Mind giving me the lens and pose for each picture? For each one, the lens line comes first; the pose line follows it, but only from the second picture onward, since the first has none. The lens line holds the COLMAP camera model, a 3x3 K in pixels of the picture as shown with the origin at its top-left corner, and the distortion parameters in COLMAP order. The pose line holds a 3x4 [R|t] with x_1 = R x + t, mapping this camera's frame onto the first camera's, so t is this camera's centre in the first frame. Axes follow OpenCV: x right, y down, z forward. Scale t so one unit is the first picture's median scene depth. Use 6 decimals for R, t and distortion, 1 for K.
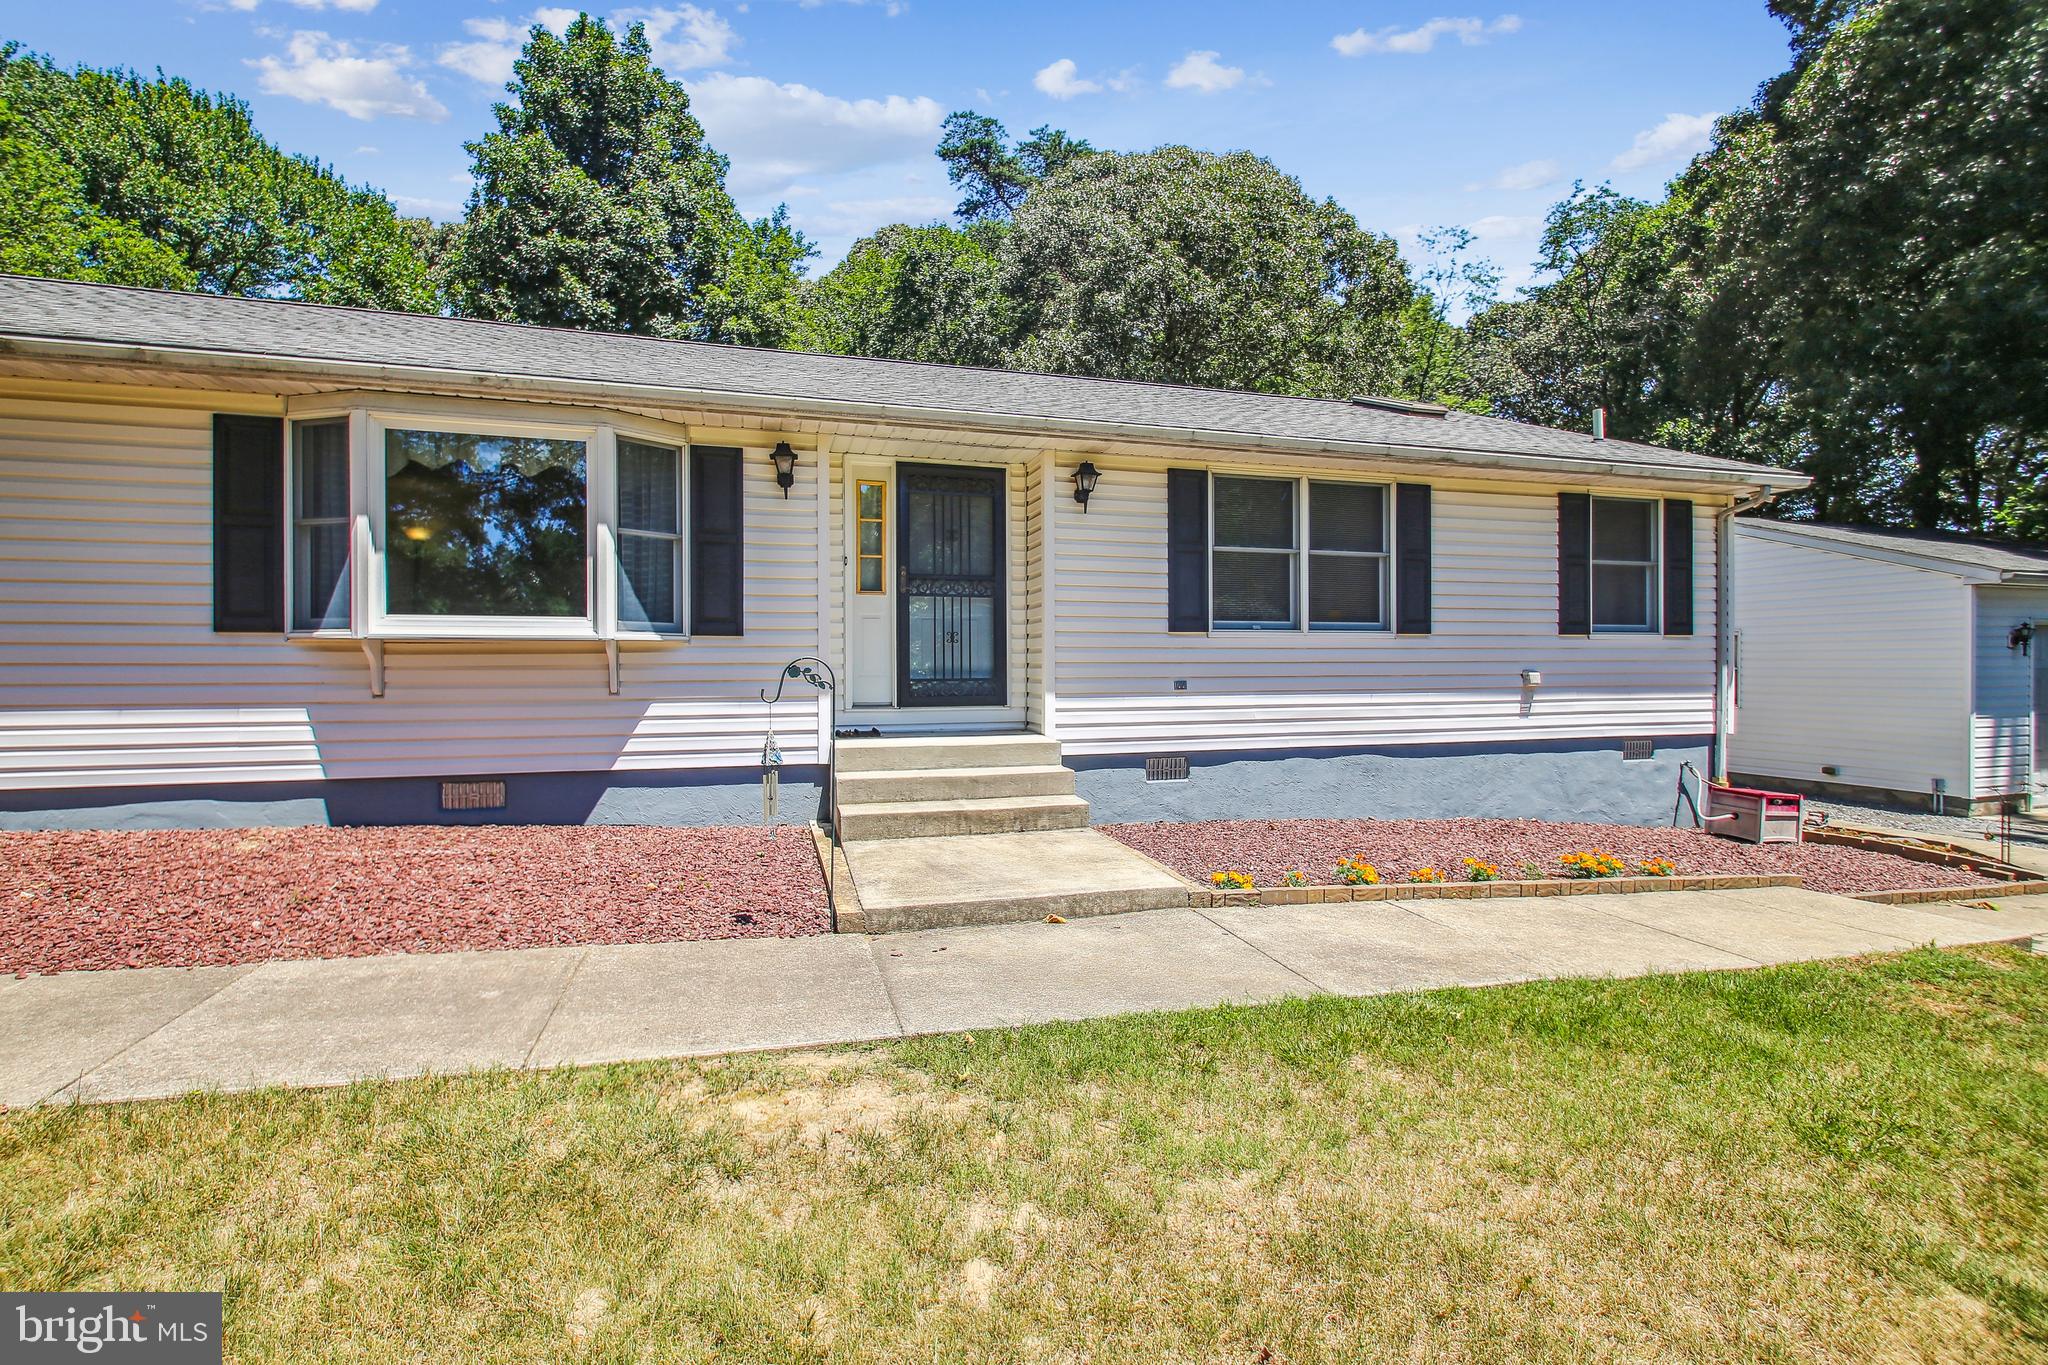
lens RADIAL K [[863.4, 0, 1024.0], [0, 863.4, 682.5], [0, 0, 1]] dist [0.001159, 0.000069]
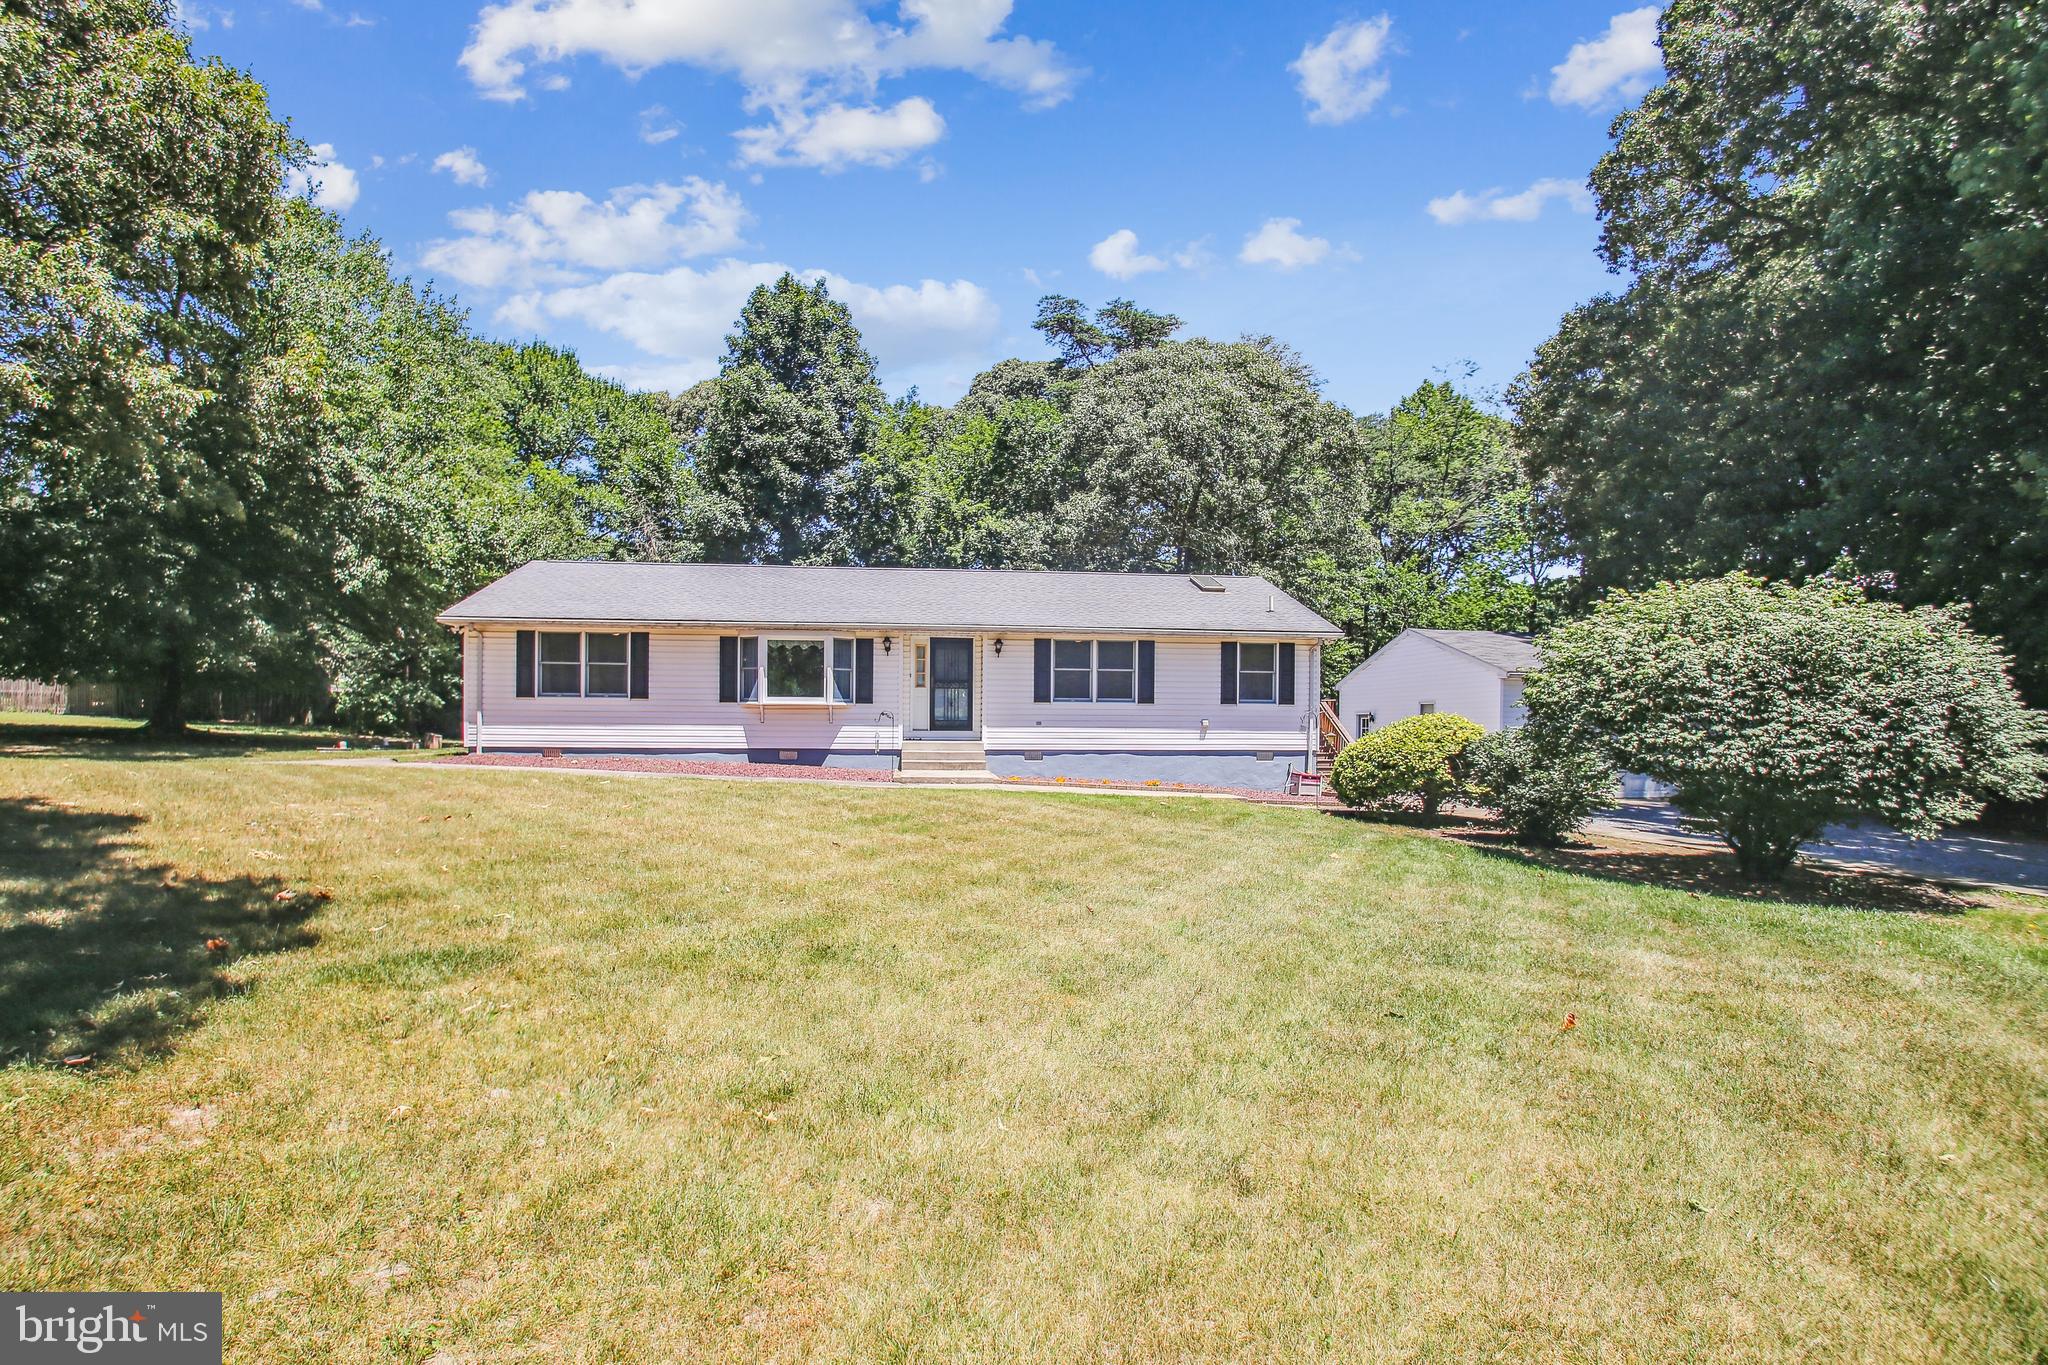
lens RADIAL K [[926.2, 0, 1022.7], [0, 926.2, 727.8], [0, 0, 1]] dist [0.000782, 0.000056]
pose [[0.985023, 0.009147, -0.172178, 0.596219], [-0.012447, 0.999759, -0.018099, 0.064505], [0.171971, 0.019972, 0.984900, -1.665759]]
